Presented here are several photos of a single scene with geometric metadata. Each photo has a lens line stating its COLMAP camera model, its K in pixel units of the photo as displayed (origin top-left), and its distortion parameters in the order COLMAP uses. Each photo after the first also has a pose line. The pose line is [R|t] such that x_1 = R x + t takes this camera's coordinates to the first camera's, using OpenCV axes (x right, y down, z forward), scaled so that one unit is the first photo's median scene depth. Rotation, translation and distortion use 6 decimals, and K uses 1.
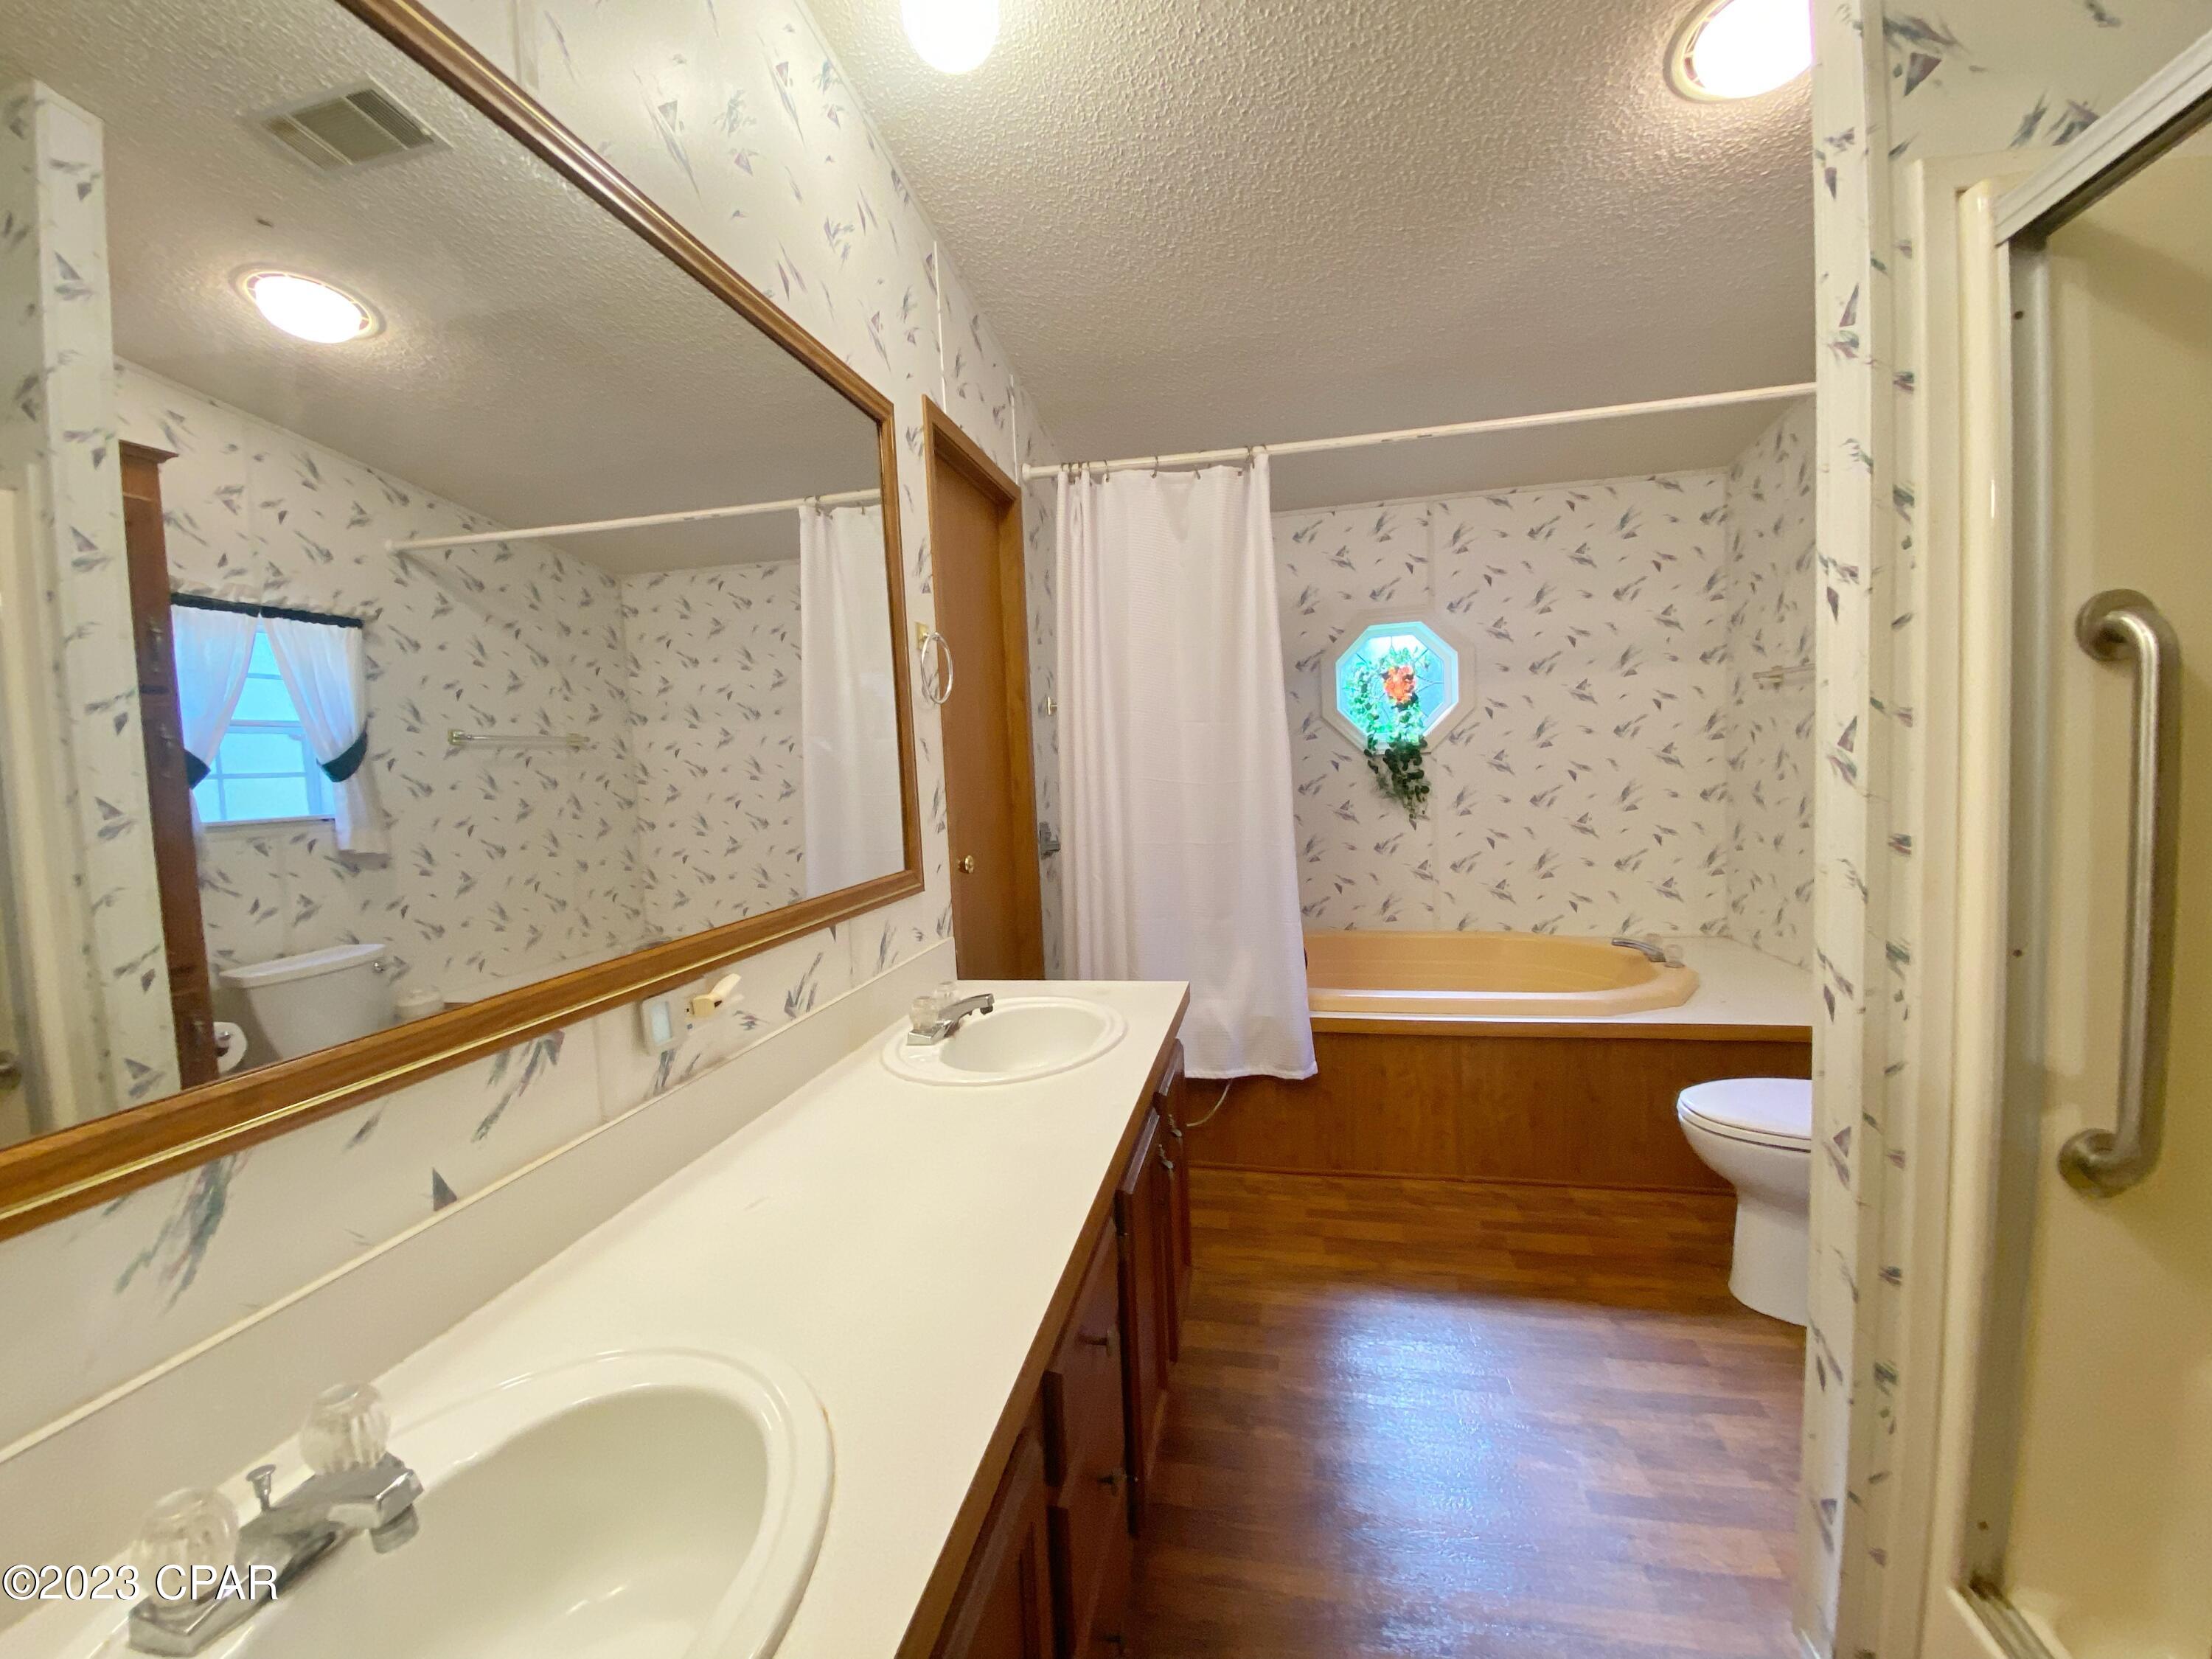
lens RADIAL K [[894.2, 0, 1116.4], [0, 894.2, 823.4], [0, 0, 1]] dist [0.019672, -0.022075]
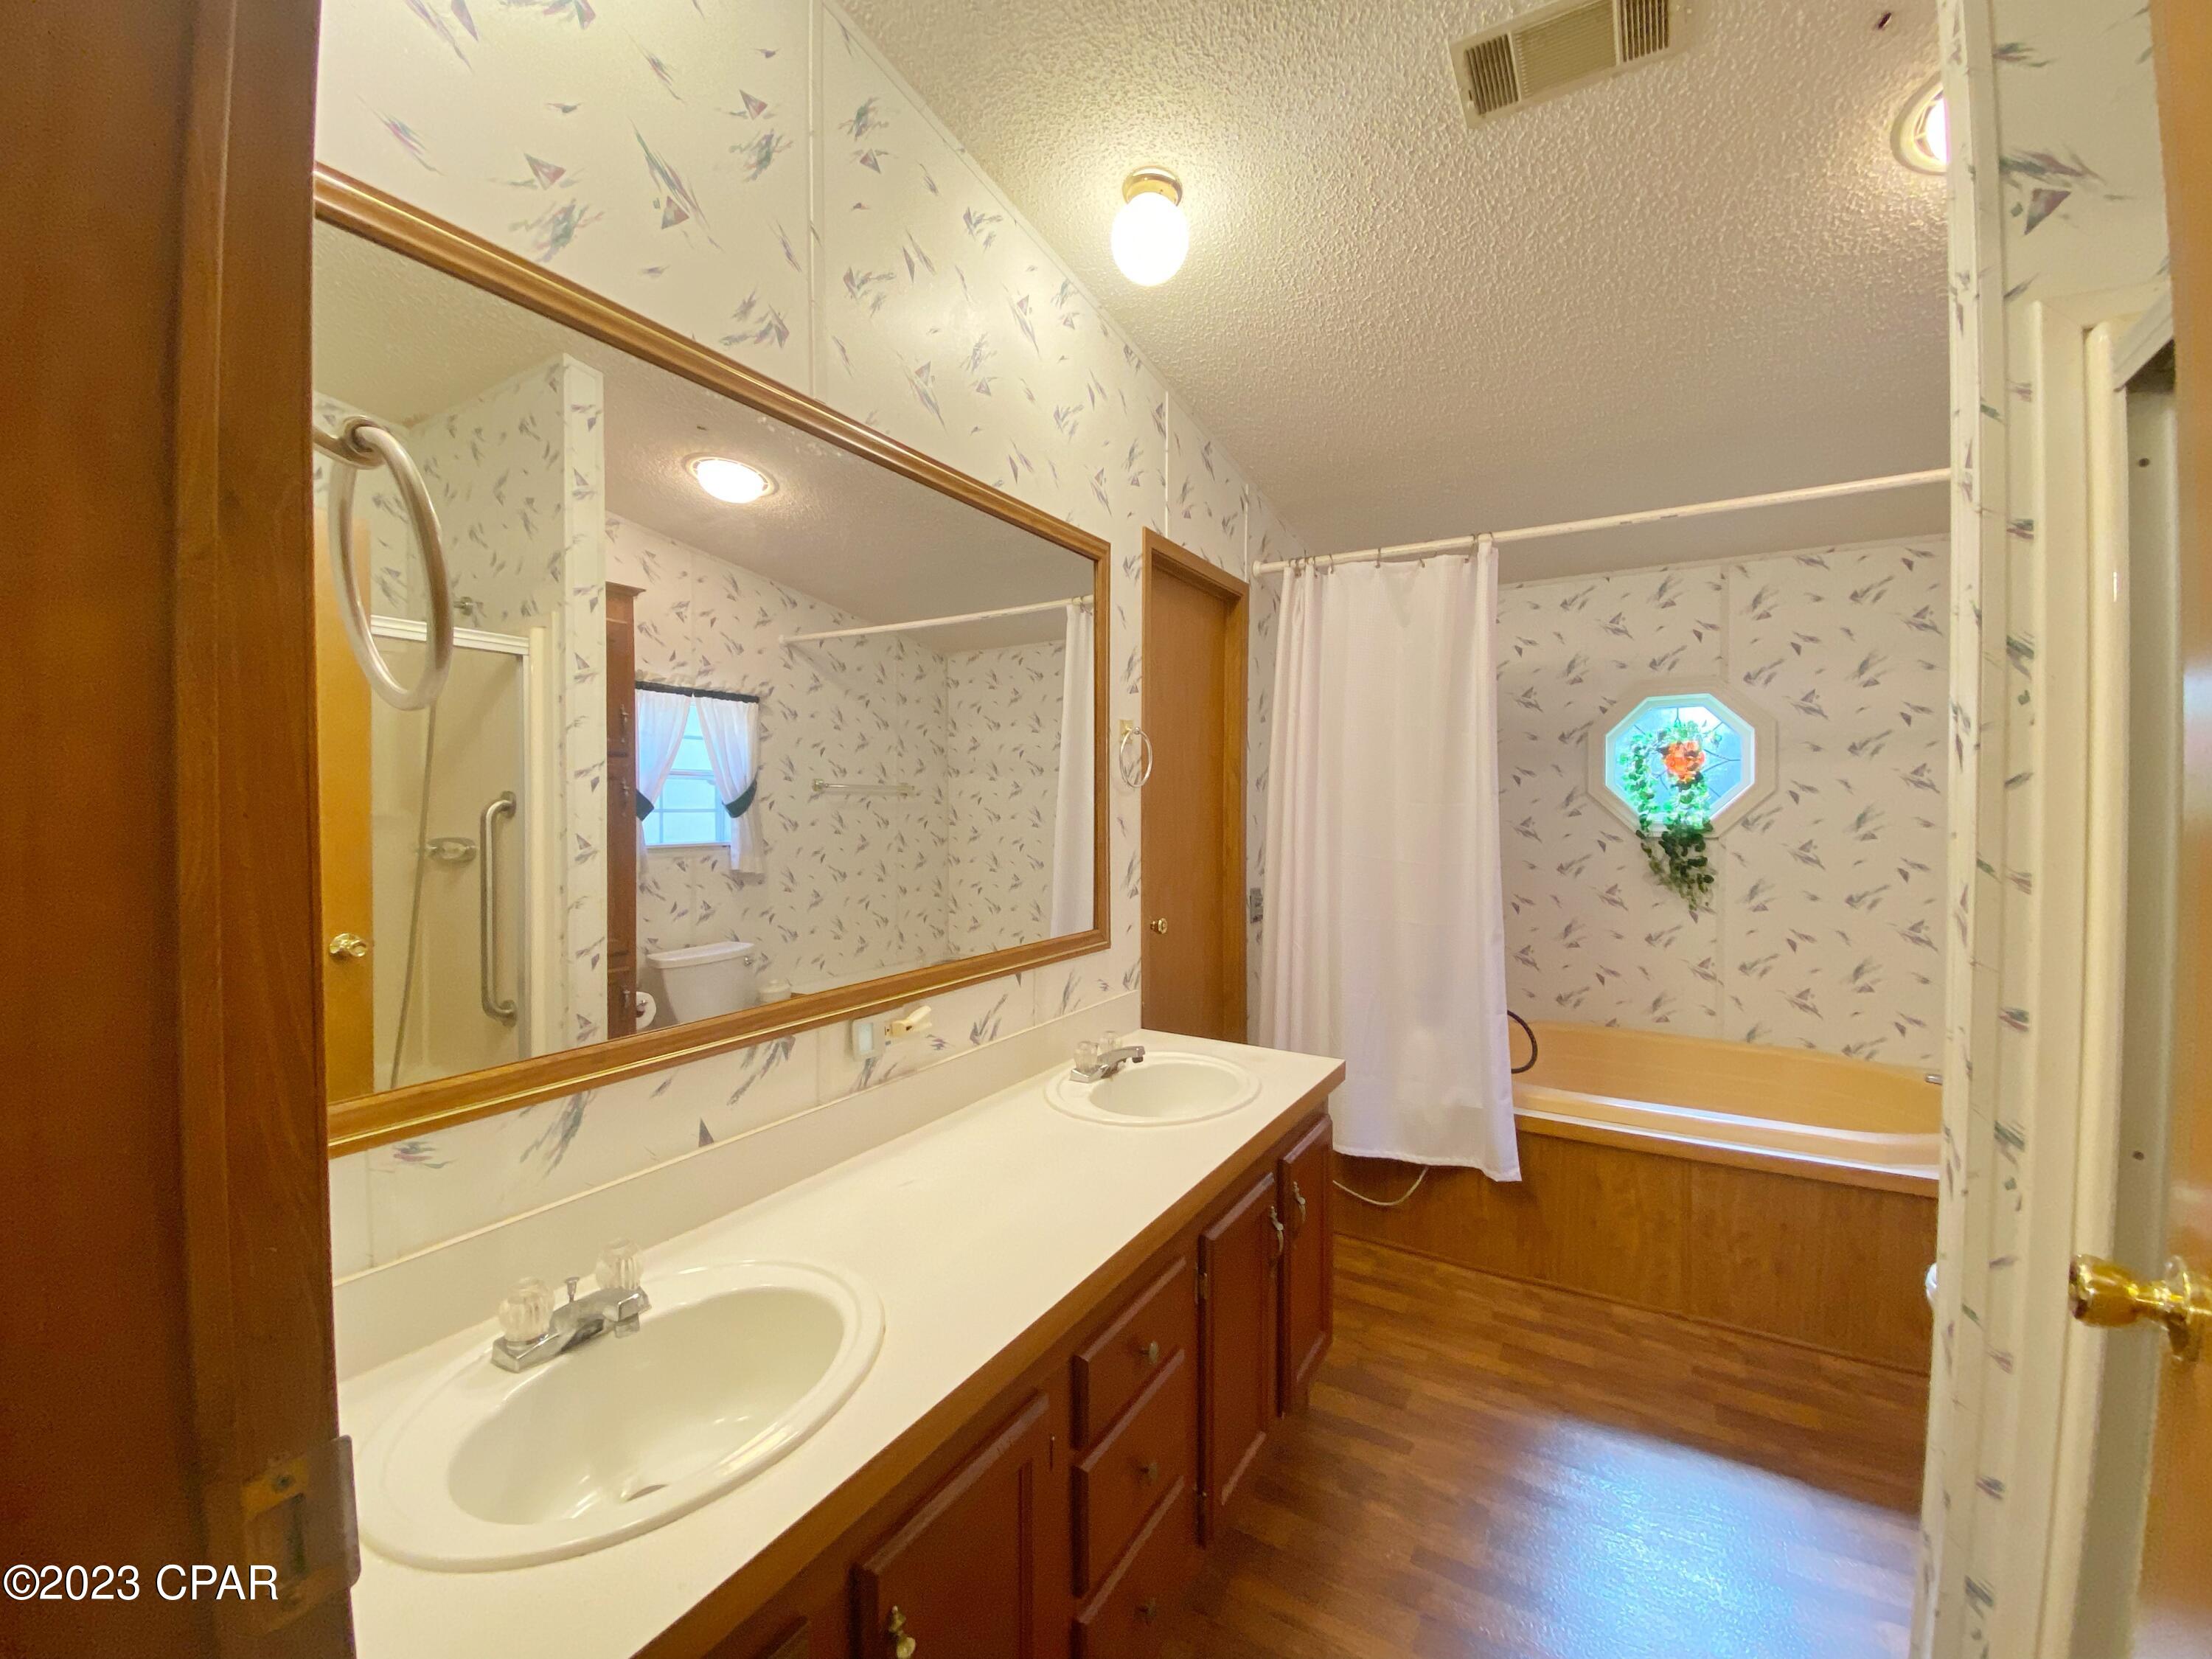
lens RADIAL K [[884.1, 0, 1106.0], [0, 884.1, 829.5], [0, 0, 1]] dist [0.025880, -0.026814]
pose [[0.940937, 0.051832, -0.334591, 0.114348], [-0.065569, 0.997400, -0.029885, -0.032996], [0.332172, 0.050058, 0.941889, -0.069973]]
